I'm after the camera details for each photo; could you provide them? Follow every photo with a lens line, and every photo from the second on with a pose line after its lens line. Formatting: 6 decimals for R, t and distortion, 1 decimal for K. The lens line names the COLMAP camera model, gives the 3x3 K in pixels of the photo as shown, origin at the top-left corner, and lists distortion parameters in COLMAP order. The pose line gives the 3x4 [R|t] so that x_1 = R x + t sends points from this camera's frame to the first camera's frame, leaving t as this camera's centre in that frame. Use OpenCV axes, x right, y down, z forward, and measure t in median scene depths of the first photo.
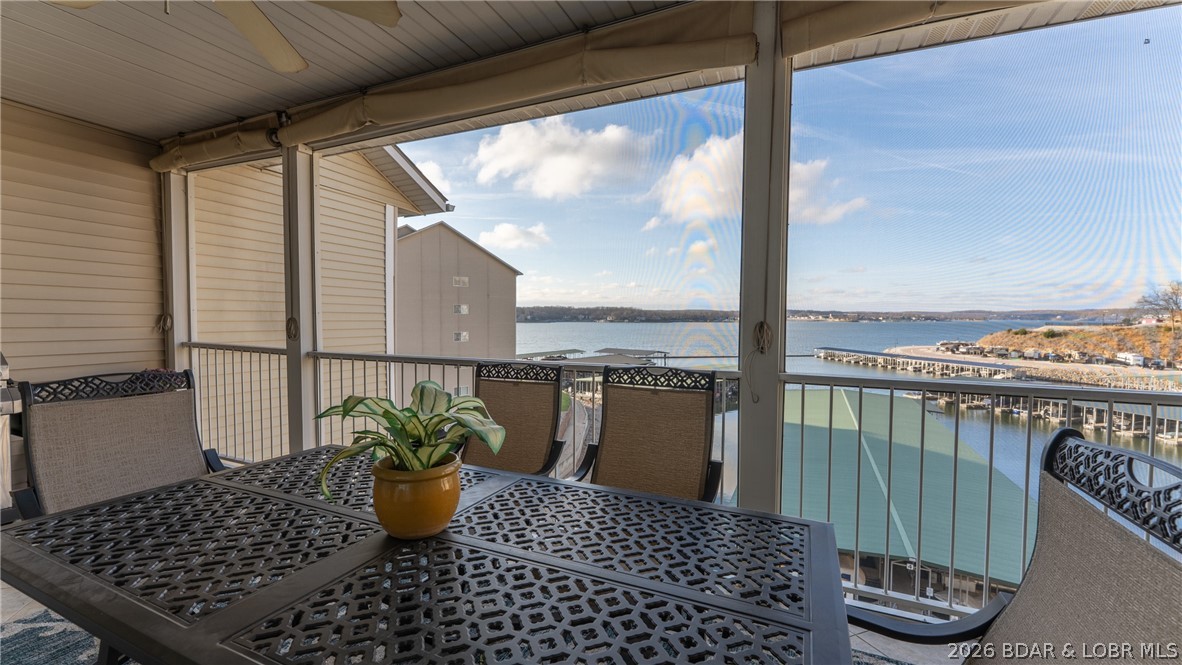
lens RADIAL K [[478.2, 0, 591.0], [0, 478.2, 332.5], [0, 0, 1]] dist [-0.001059, -0.000073]
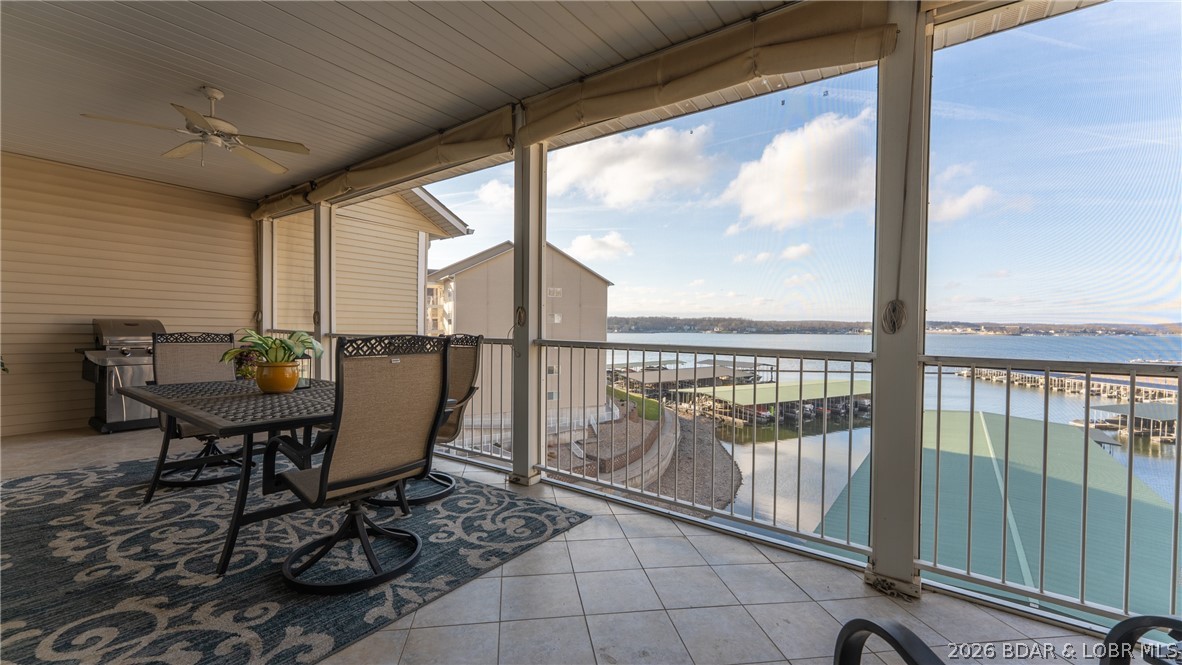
lens RADIAL K [[475.7, 0, 585.3], [0, 475.7, 333.2], [0, 0, 1]] dist [0.000403, 0.000013]
pose [[0.975887, 0.008165, -0.218125, 0.486006], [-0.012508, 0.999750, -0.018535, 0.049720], [0.217919, 0.020817, 0.975745, -0.277609]]
